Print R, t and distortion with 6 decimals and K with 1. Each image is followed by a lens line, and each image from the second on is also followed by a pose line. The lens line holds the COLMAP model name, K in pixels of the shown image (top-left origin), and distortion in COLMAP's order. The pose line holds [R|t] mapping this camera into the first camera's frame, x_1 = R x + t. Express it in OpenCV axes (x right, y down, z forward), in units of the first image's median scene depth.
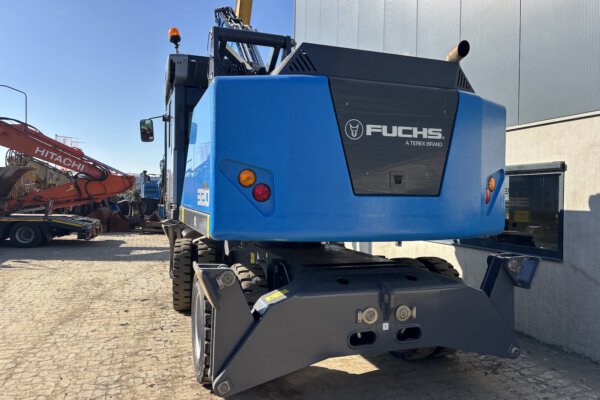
lens RADIAL K [[456.3, 0, 300.0], [0, 456.3, 200.0], [0, 0, 1]] dist [0.010268, -0.004013]
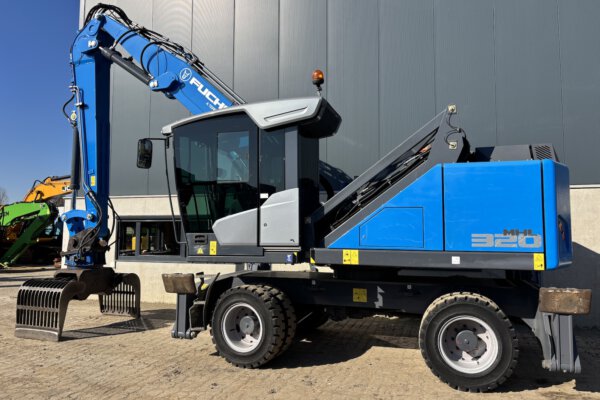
lens RADIAL K [[474.4, 0, 287.9], [0, 474.4, 199.4], [0, 0, 1]] dist [0.008551, -0.000722]
pose [[0.610509, 0.054014, 0.790165, -1.370307], [0.006539, 0.997294, -0.073225, -0.023162], [-0.791982, 0.049872, 0.608504, 0.525598]]
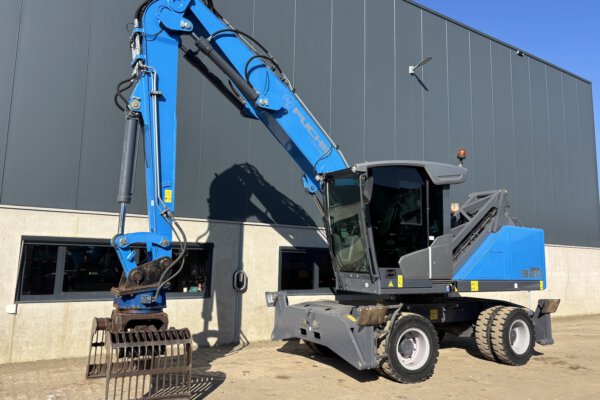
lens RADIAL K [[460.3, 0, 305.0], [0, 460.3, 199.1], [0, 0, 1]] dist [0.032300, 0.000029]
pose [[-0.237903, 0.118297, 0.964058, -1.808043], [-0.013665, 0.992050, -0.125104, -0.057600], [-0.971193, -0.042936, -0.234395, 2.154449]]
